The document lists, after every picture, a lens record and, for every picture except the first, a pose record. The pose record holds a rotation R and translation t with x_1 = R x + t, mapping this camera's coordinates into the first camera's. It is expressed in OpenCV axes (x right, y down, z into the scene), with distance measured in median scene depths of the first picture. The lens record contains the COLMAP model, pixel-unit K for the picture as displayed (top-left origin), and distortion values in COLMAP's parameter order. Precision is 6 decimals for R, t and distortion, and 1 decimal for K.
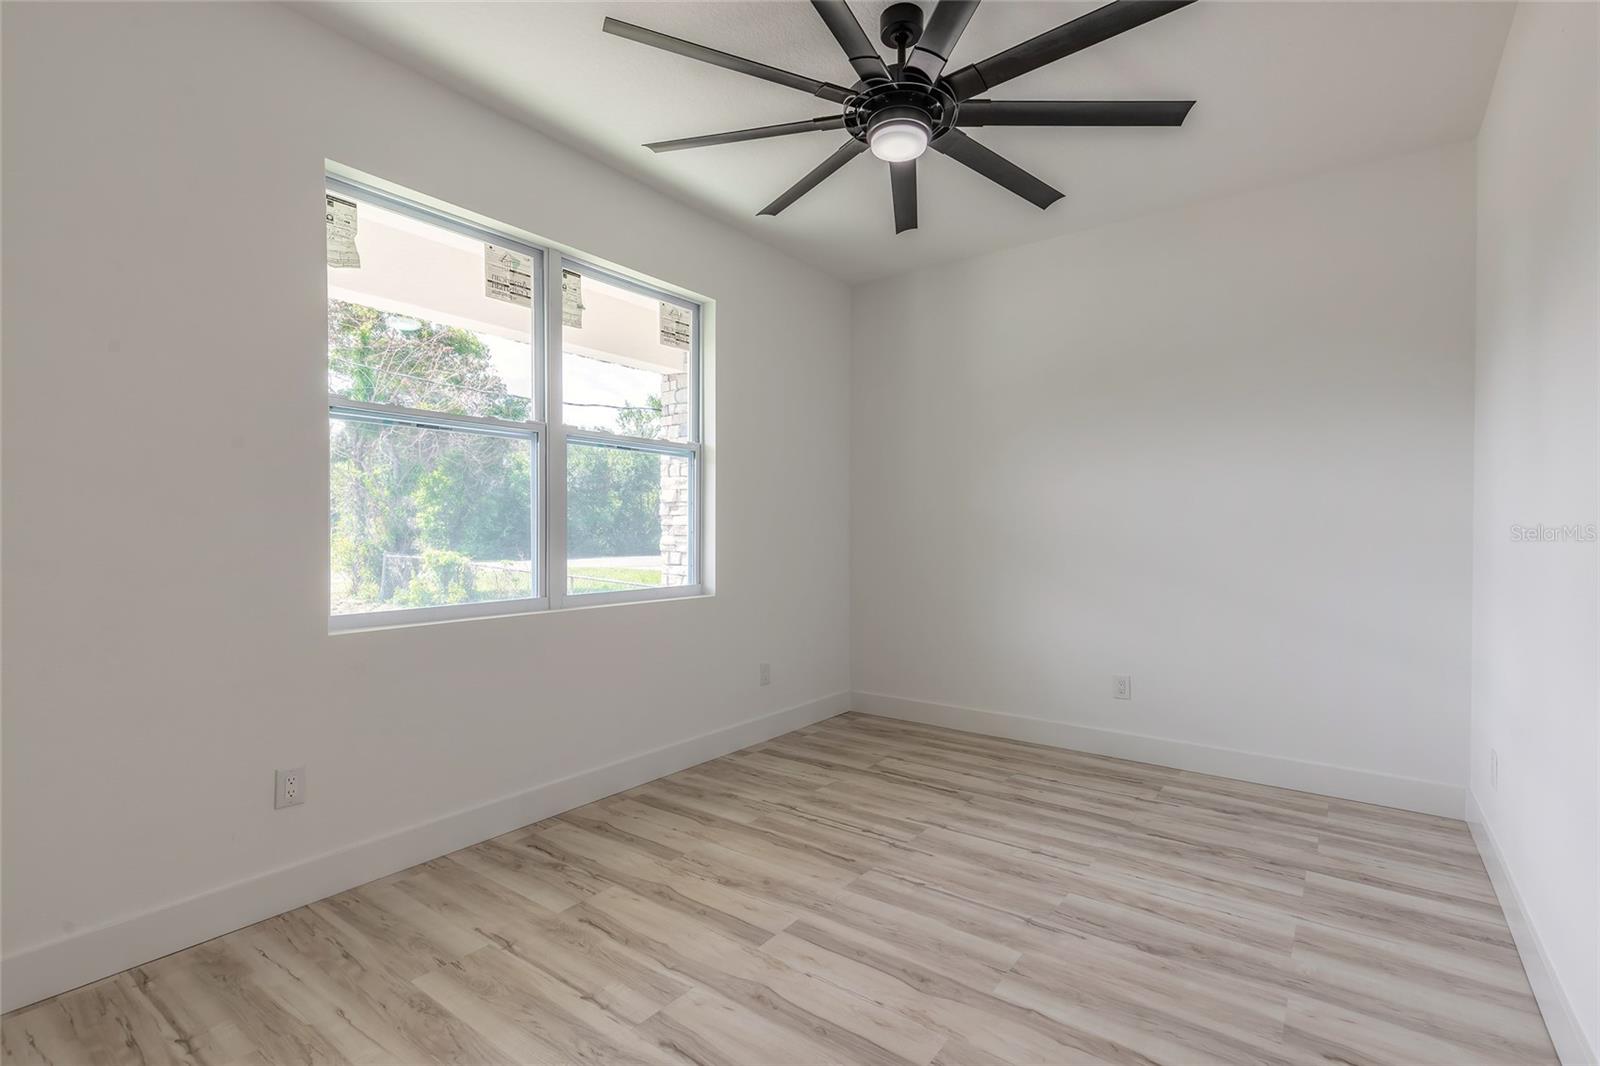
lens RADIAL K [[723.4, 0, 788.4], [0, 723.4, 533.4], [0, 0, 1]] dist [0.005956, -0.001342]
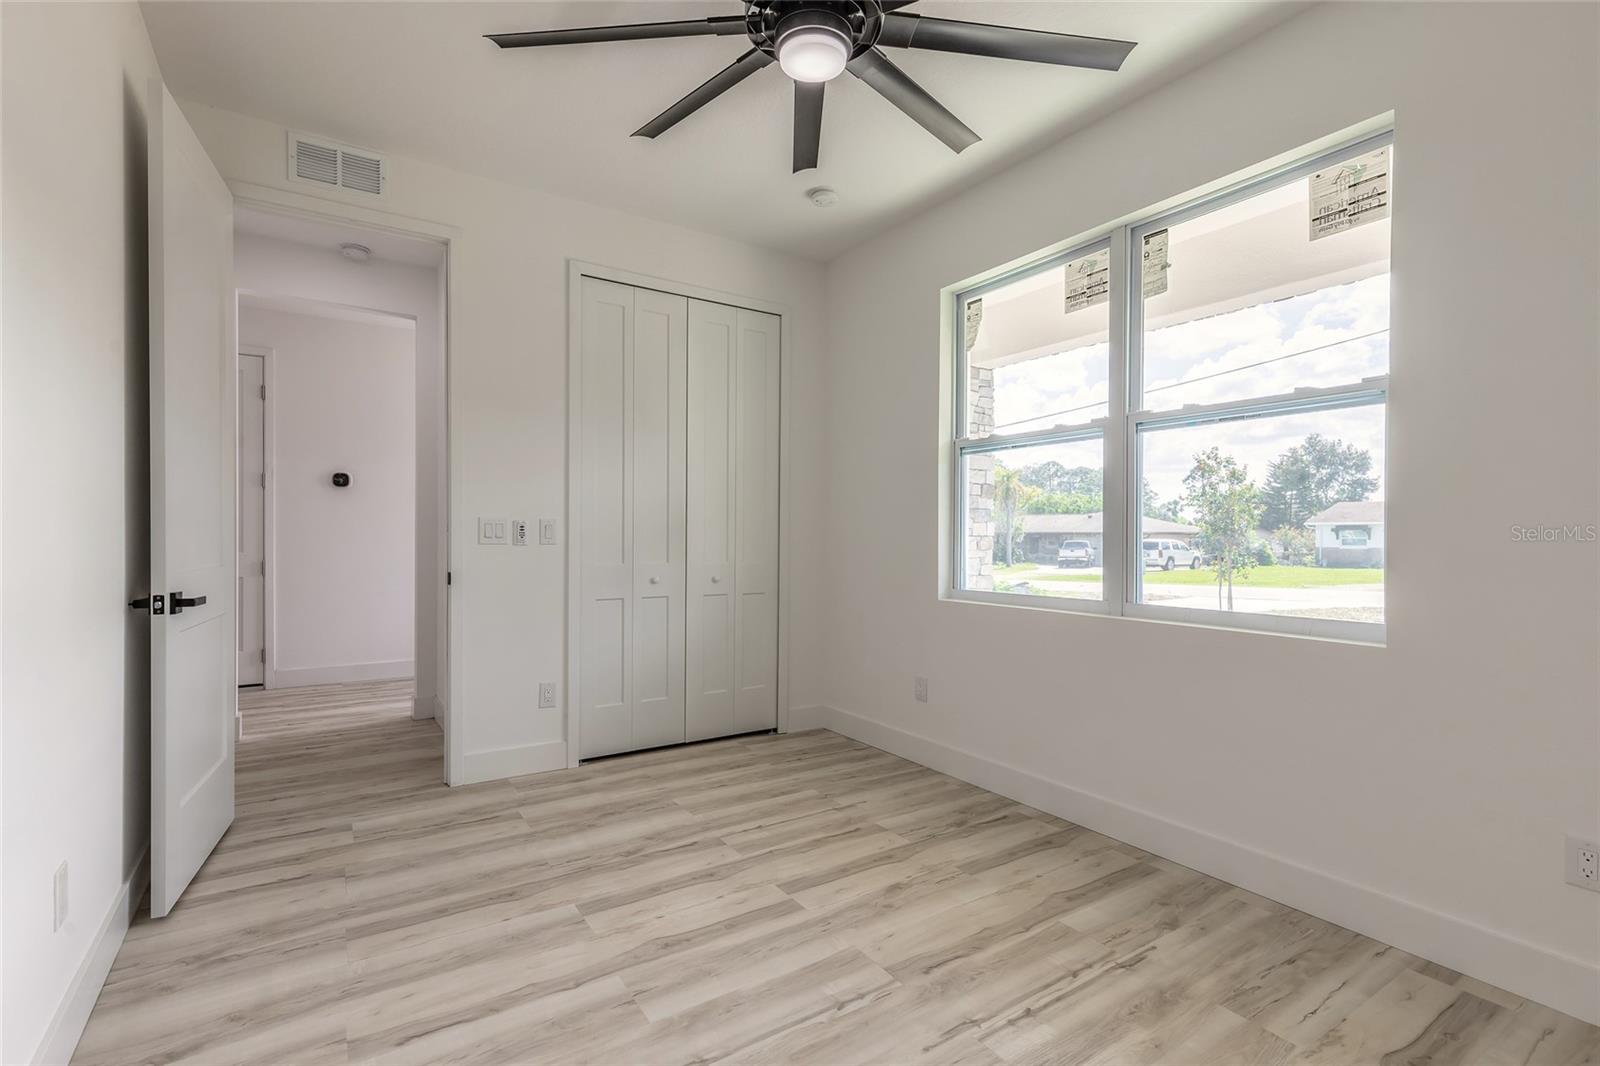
lens RADIAL K [[723.4, 0, 802.9], [0, 723.4, 536.3], [0, 0, 1]] dist [0.005956, -0.001342]
pose [[-0.312268, -0.000791, -0.949994, 0.799183], [-0.008420, 0.999963, 0.001935, 0.005383], [0.949957, 0.008603, -0.312263, 1.064684]]
